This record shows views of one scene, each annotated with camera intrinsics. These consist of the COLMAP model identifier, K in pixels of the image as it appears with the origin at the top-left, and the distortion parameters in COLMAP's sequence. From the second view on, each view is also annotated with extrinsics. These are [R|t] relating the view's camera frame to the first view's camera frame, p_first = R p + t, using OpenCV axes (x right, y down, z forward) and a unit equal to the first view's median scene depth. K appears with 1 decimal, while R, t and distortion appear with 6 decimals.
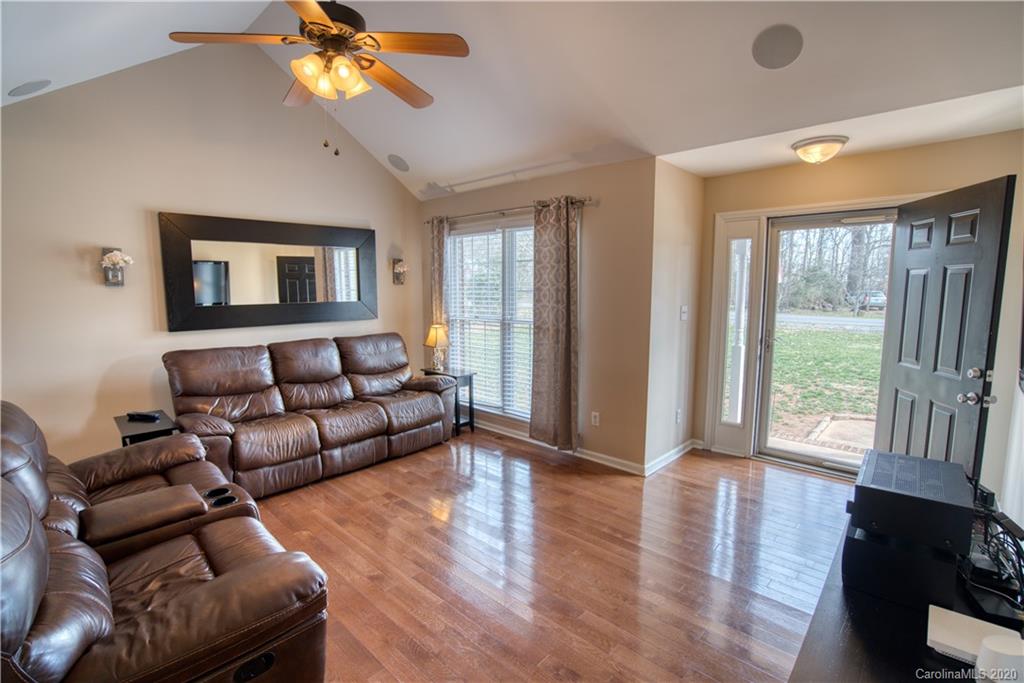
lens RADIAL K [[471.6, 0, 513.3], [0, 471.6, 342.8], [0, 0, 1]] dist [-0.052005, 0.017203]
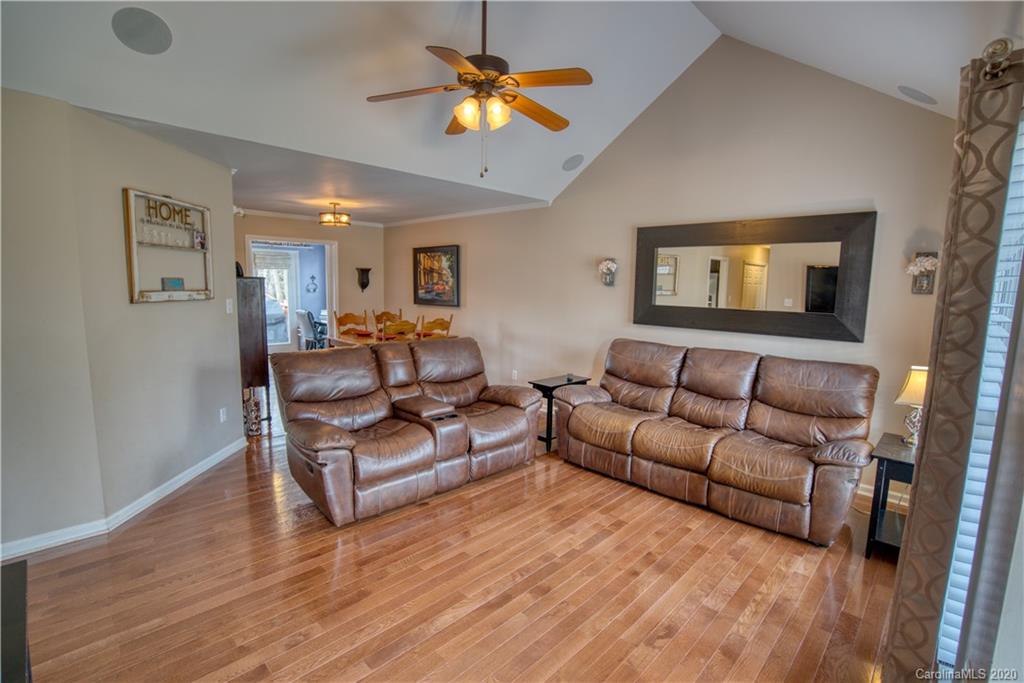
lens RADIAL K [[471.6, 0, 515.6], [0, 471.6, 347.4], [0, 0, 1]] dist [-0.052005, 0.017203]
pose [[-0.009535, 0.124131, -0.992220, 0.491121], [-0.148687, 0.981058, 0.124163, -0.068024], [0.988838, 0.148714, 0.009103, 0.654456]]
